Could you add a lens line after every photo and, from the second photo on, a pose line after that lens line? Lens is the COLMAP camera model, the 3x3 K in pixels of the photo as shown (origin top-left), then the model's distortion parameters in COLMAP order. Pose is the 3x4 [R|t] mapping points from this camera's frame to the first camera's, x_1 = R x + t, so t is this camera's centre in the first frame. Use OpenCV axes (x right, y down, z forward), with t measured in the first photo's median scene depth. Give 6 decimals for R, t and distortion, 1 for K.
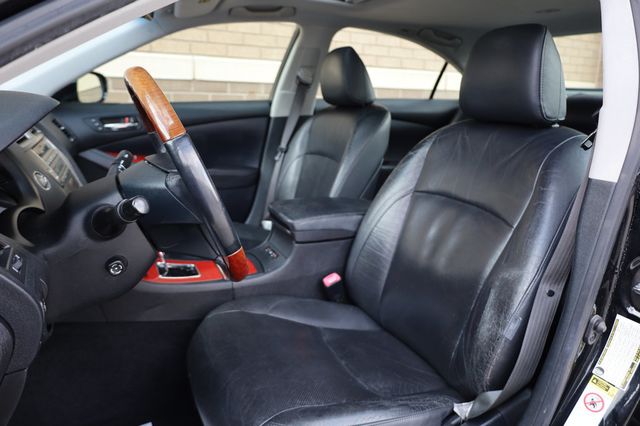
lens RADIAL K [[442.9, 0, 320.0], [0, 442.9, 213.0], [0, 0, 1]] dist [-0.006229, -0.003511]
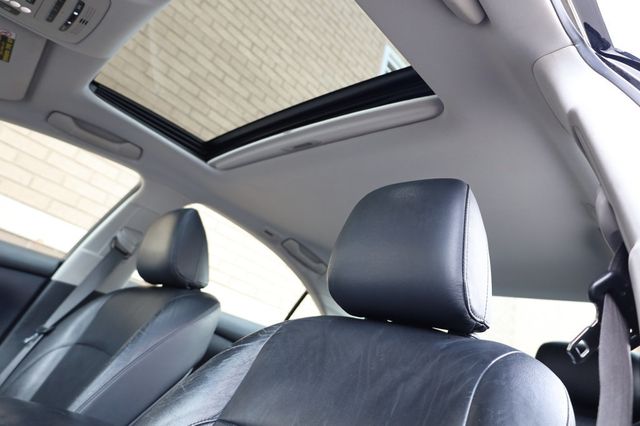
lens RADIAL K [[442.9, 0, 320.0], [0, 442.9, 213.0], [0, 0, 1]] dist [-0.006229, -0.003511]
pose [[0.918532, 0.327537, 0.221400, 0.083117], [-0.152989, 0.810868, -0.564878, 0.017188], [-0.364545, 0.484987, 0.794918, 0.277969]]
